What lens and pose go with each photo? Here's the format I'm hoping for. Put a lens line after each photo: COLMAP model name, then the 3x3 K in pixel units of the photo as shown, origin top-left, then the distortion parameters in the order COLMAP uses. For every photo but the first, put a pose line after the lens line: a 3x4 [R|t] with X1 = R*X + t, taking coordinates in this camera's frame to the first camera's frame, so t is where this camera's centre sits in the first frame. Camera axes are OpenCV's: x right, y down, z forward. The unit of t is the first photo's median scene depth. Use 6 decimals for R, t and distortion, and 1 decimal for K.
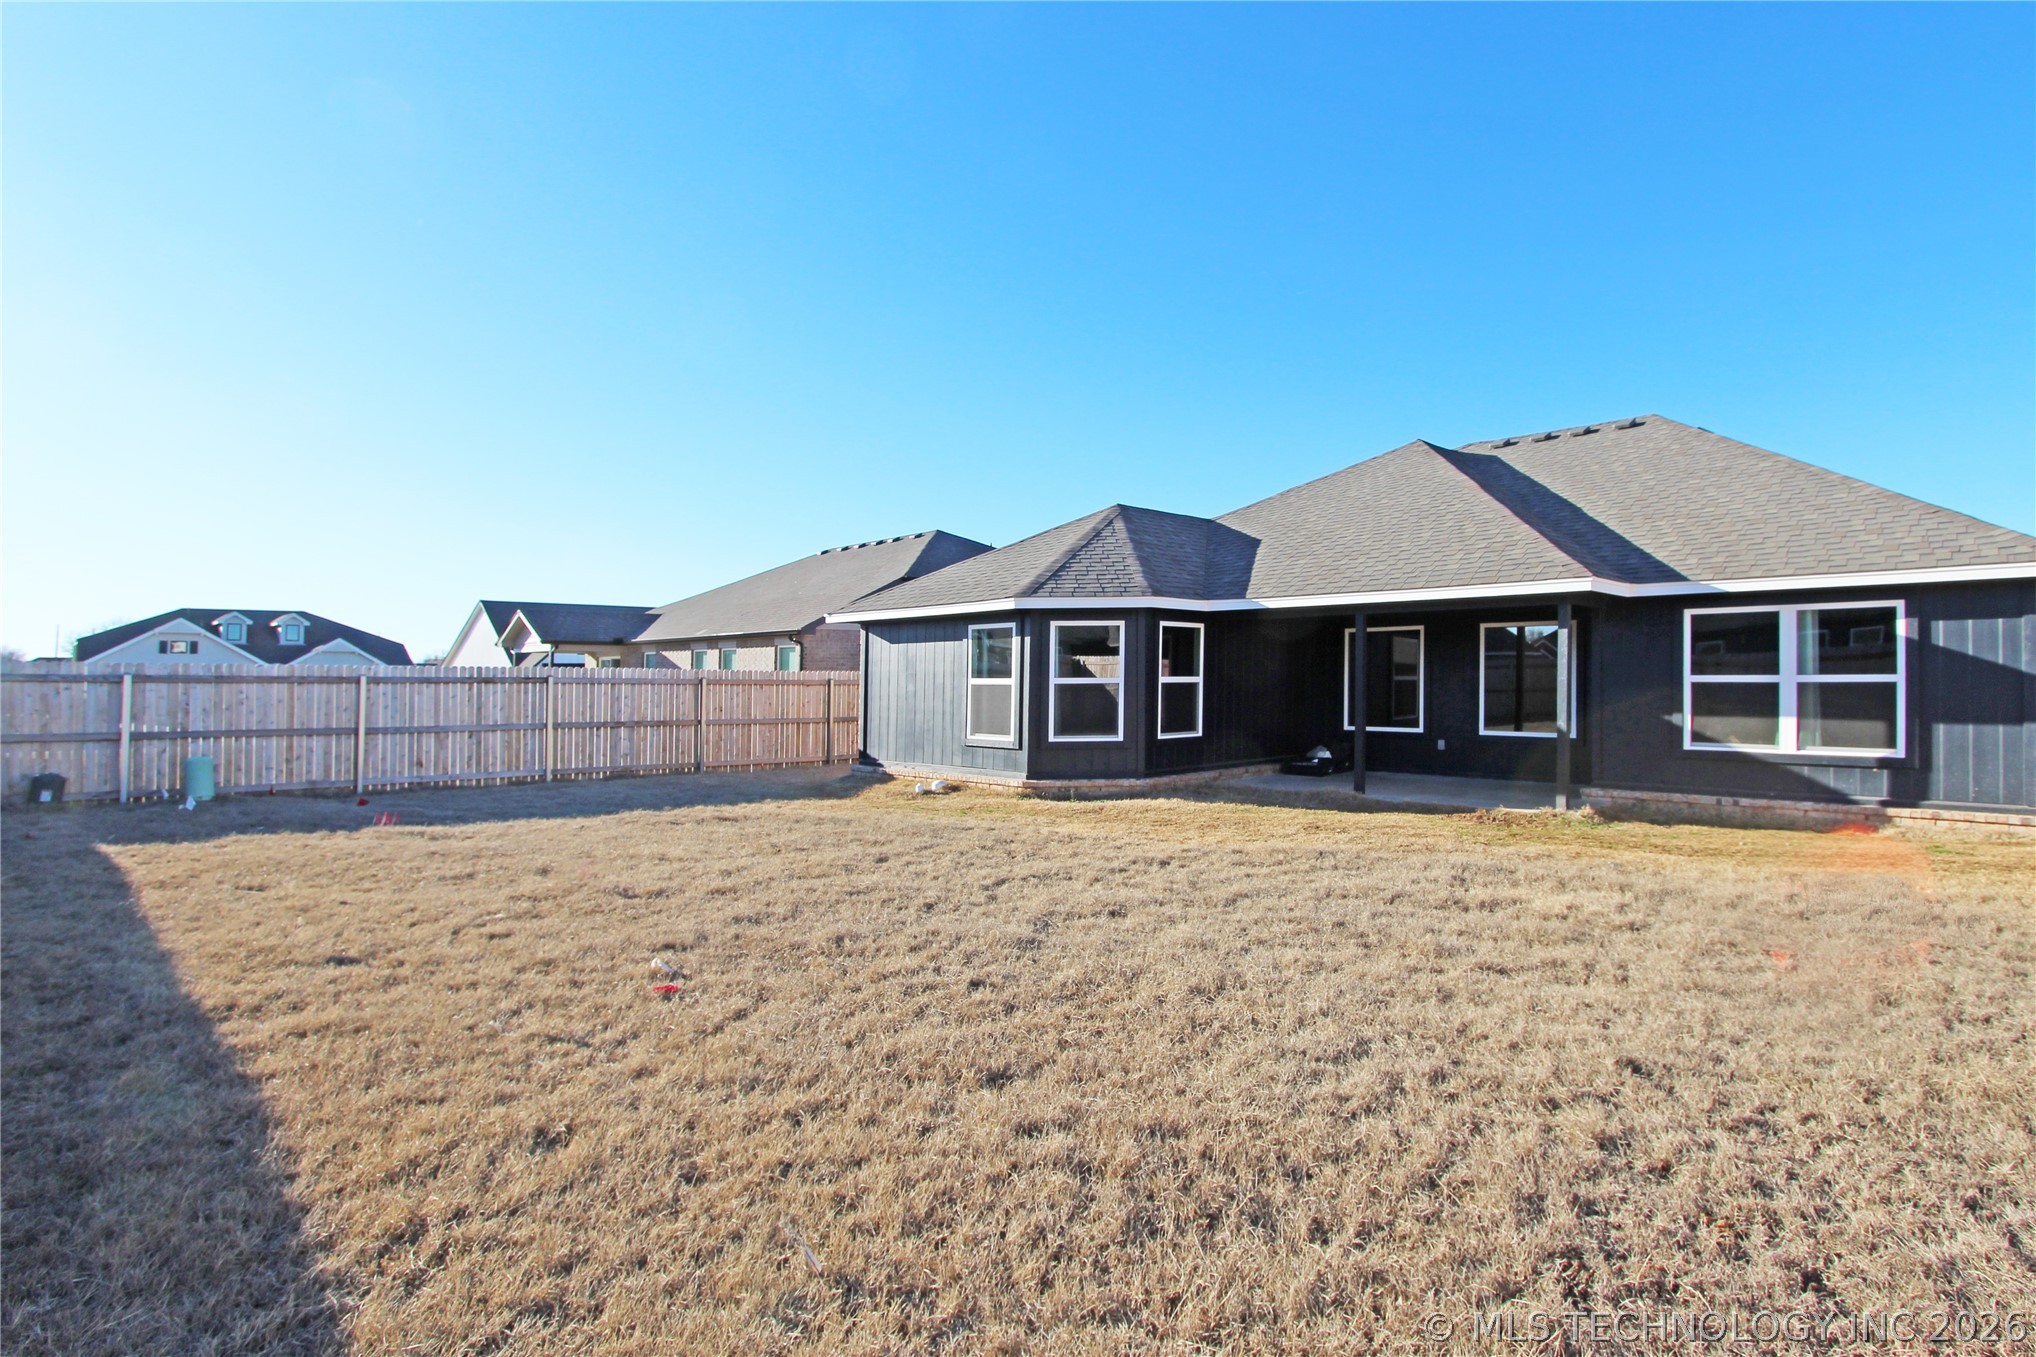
lens RADIAL K [[1067.3, 0, 1018.0], [0, 1067.3, 678.5], [0, 0, 1]] dist [0.001713, 0.000279]
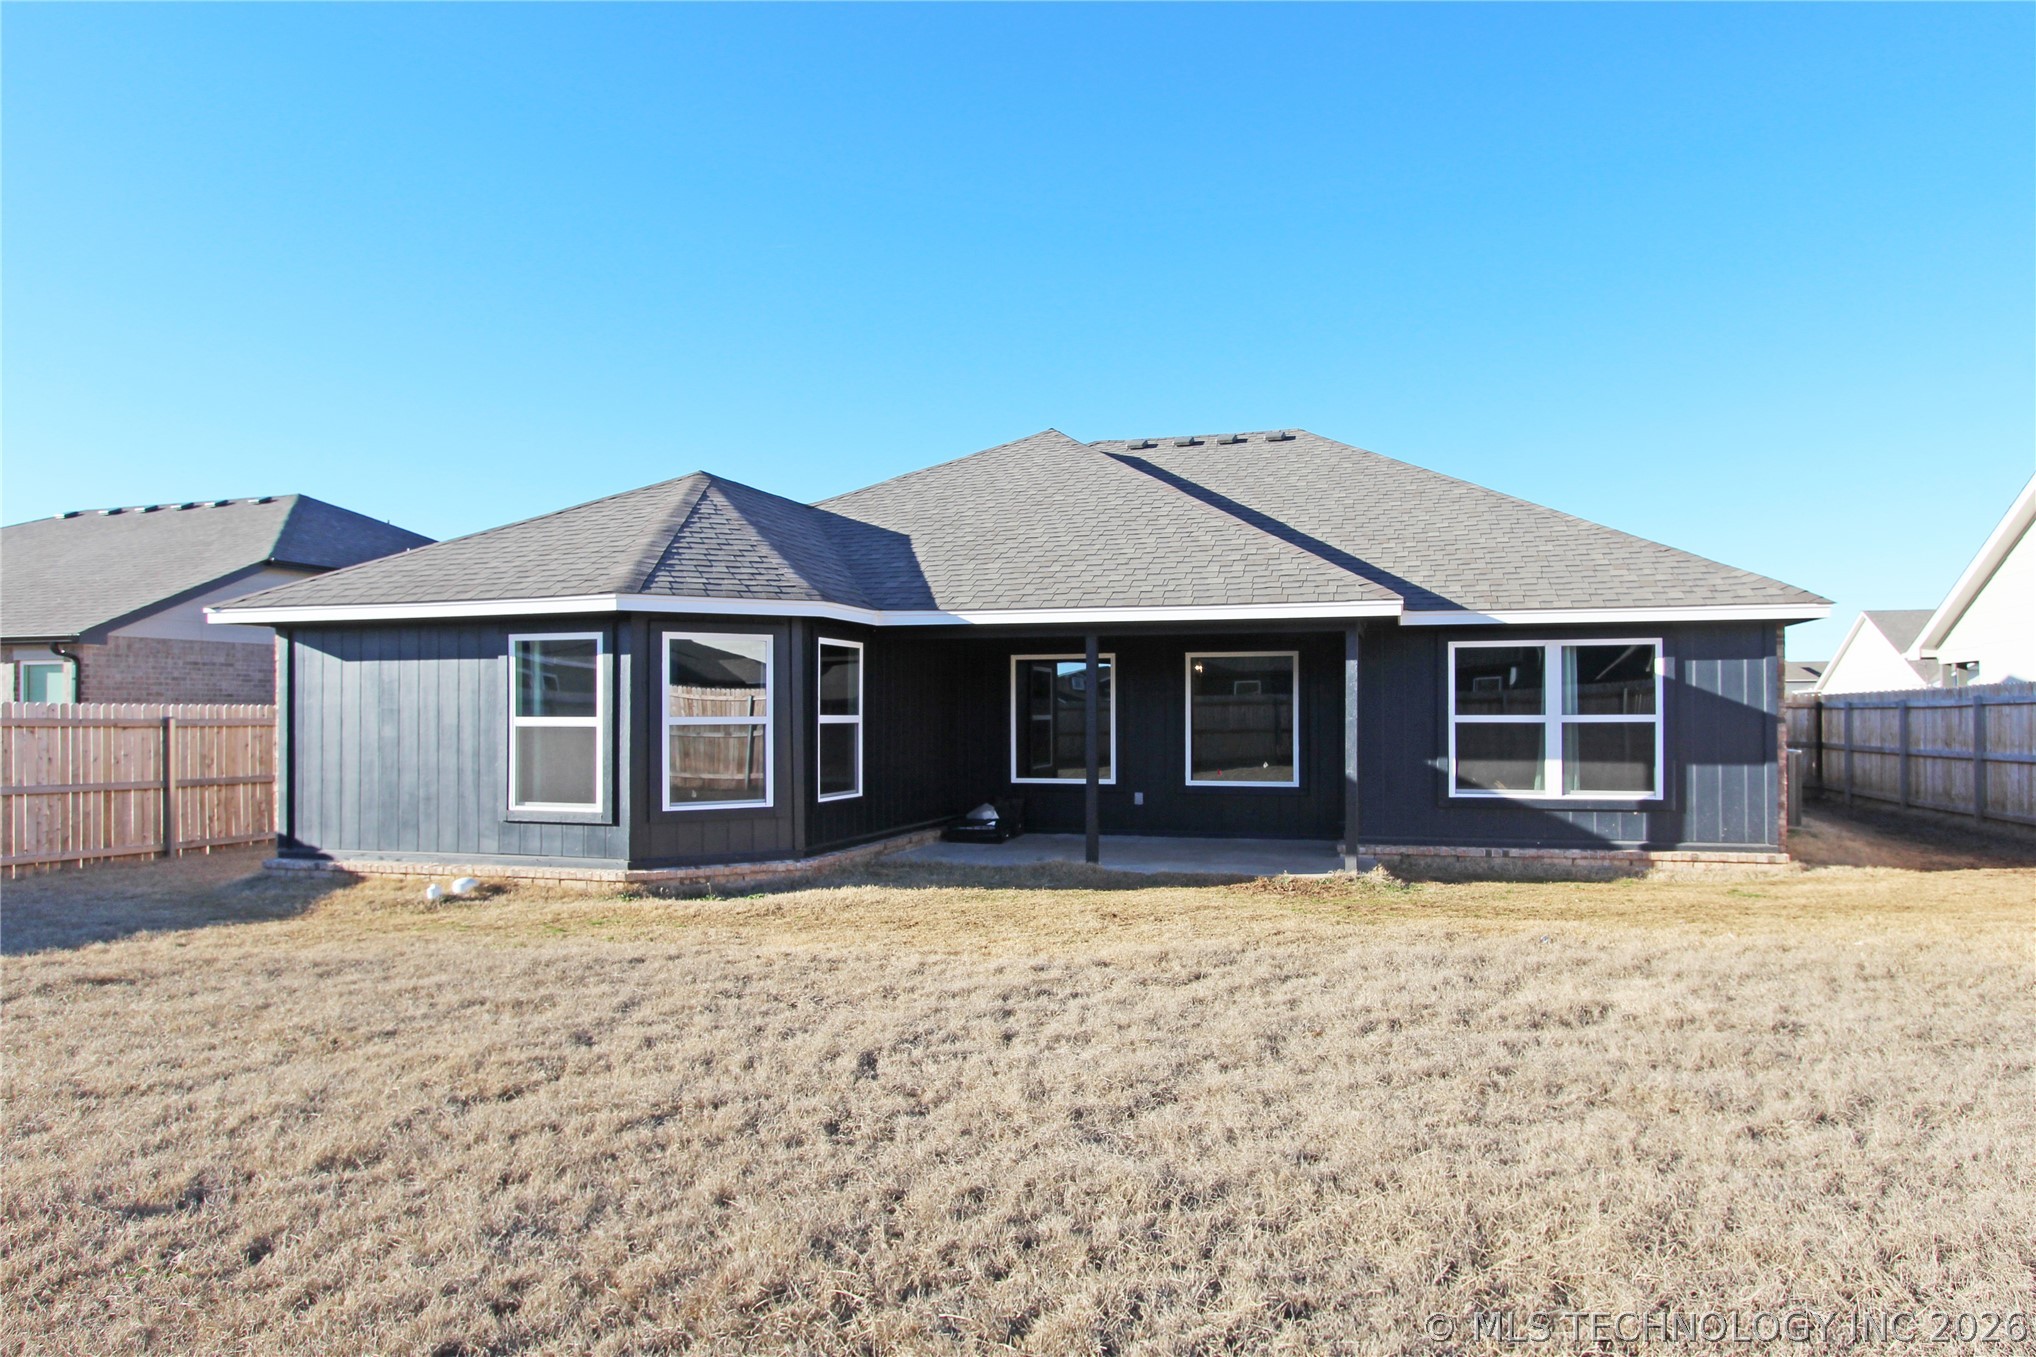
lens RADIAL K [[1281.2, 0, 1015.6], [0, 1281.2, 714.3], [0, 0, 1]] dist [-0.008570, -0.001206]
pose [[0.866587, 0.002650, 0.499018, -0.183646], [-0.001459, 0.999995, -0.002777, 0.000117], [-0.499023, 0.001678, 0.866587, 0.196506]]
